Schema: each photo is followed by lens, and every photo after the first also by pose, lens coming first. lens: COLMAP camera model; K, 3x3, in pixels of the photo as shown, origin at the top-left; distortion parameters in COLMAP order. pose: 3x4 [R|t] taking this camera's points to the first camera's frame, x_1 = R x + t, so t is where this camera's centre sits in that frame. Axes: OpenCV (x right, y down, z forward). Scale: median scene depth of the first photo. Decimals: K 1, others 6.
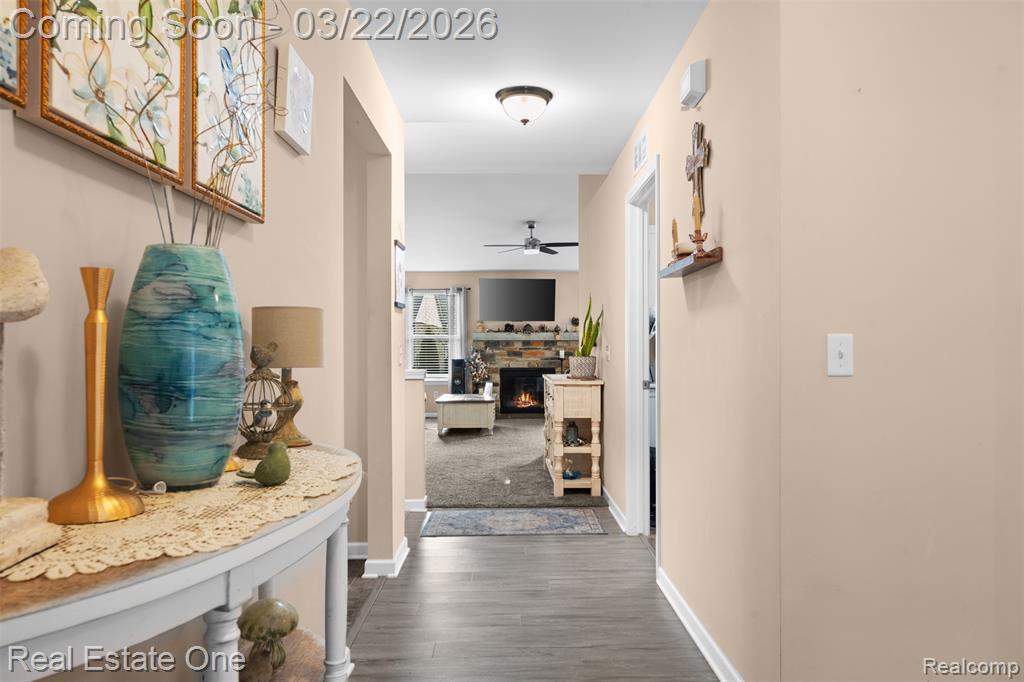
lens RADIAL K [[711.3, 0, 513.4], [0, 711.3, 341.6], [0, 0, 1]] dist [-0.000186, -0.000018]
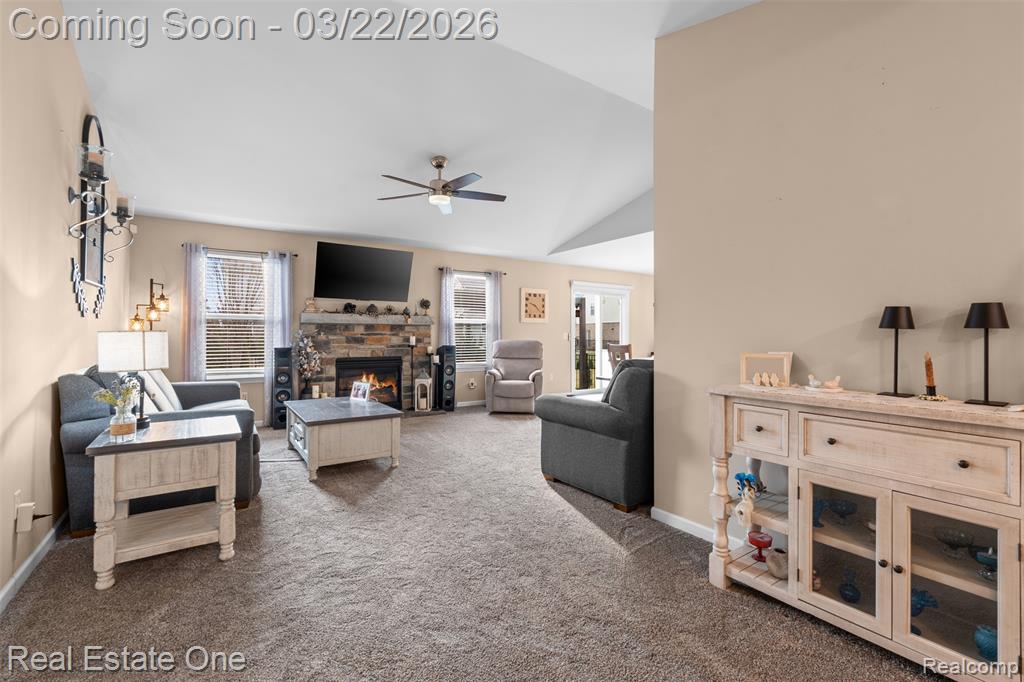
lens RADIAL K [[465.8, 0, 505.6], [0, 465.8, 334.3], [0, 0, 1]] dist [0.001238, 0.001151]
pose [[0.844484, 0.004723, 0.535560, -0.139458], [-0.009066, 0.999944, 0.005479, 0.005736], [-0.535504, -0.009482, 0.844479, 0.457954]]
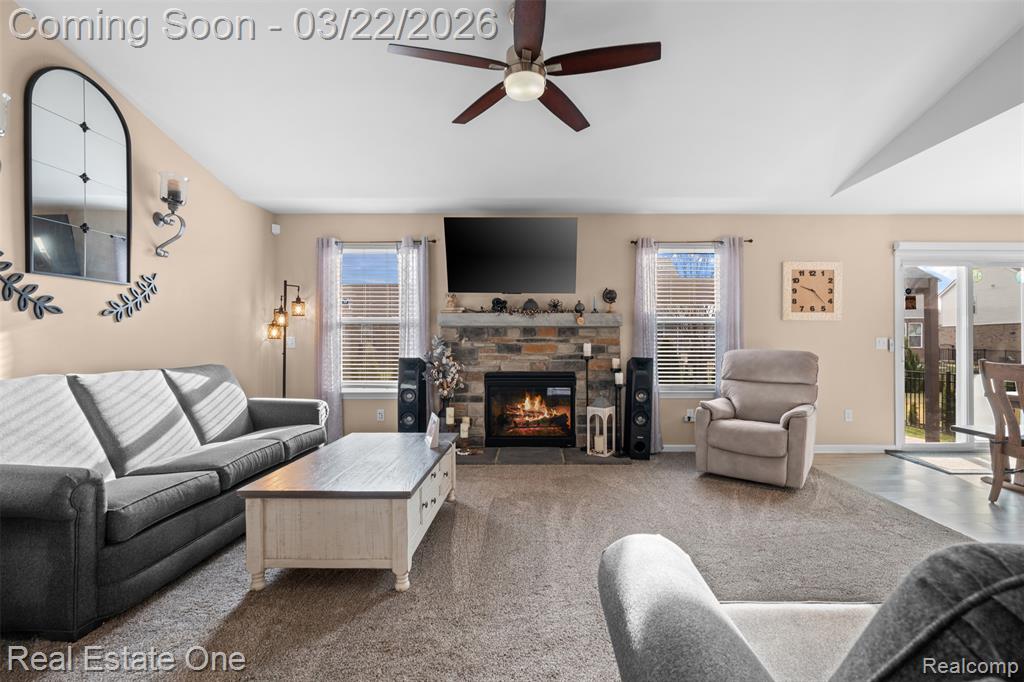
lens RADIAL K [[465.8, 0, 522.5], [0, 465.8, 338.1], [0, 0, 1]] dist [0.001238, 0.001151]
pose [[0.999696, 0.002412, -0.024534, 0.023296], [-0.002381, 0.999996, 0.001328, 0.007589], [0.024537, -0.001269, 0.999698, 0.606540]]
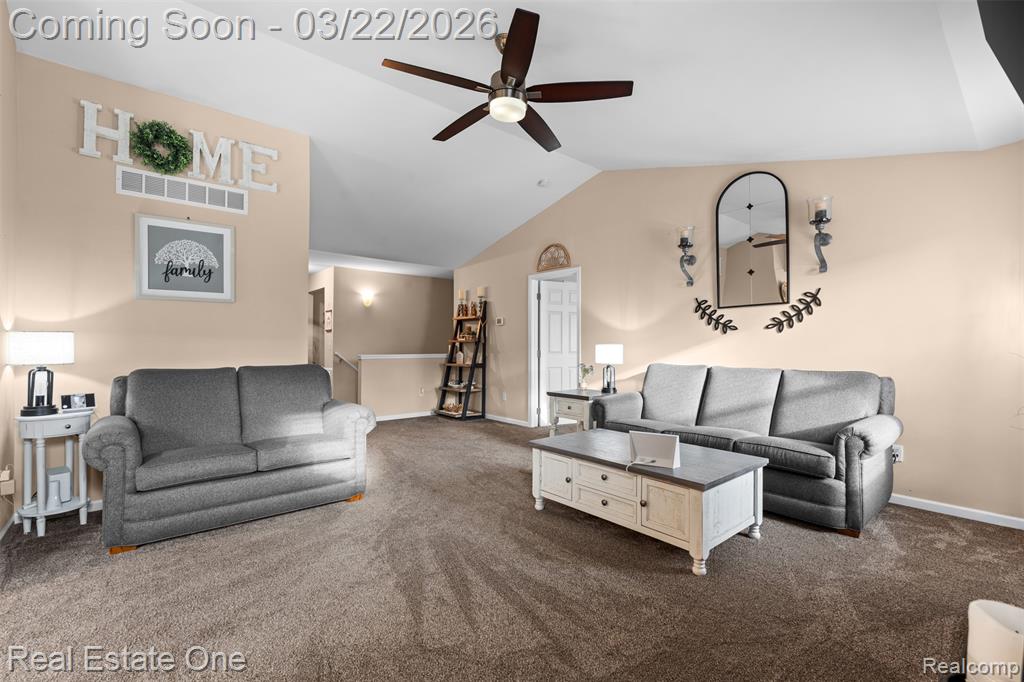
lens RADIAL K [[465.8, 0, 518.5], [0, 465.8, 346.8], [0, 0, 1]] dist [0.001238, 0.001151]
pose [[-0.762923, 0.003016, -0.646482, 0.159113], [0.005763, 0.999981, -0.002135, 0.009514], [0.646463, -0.005354, -0.762926, 0.988230]]
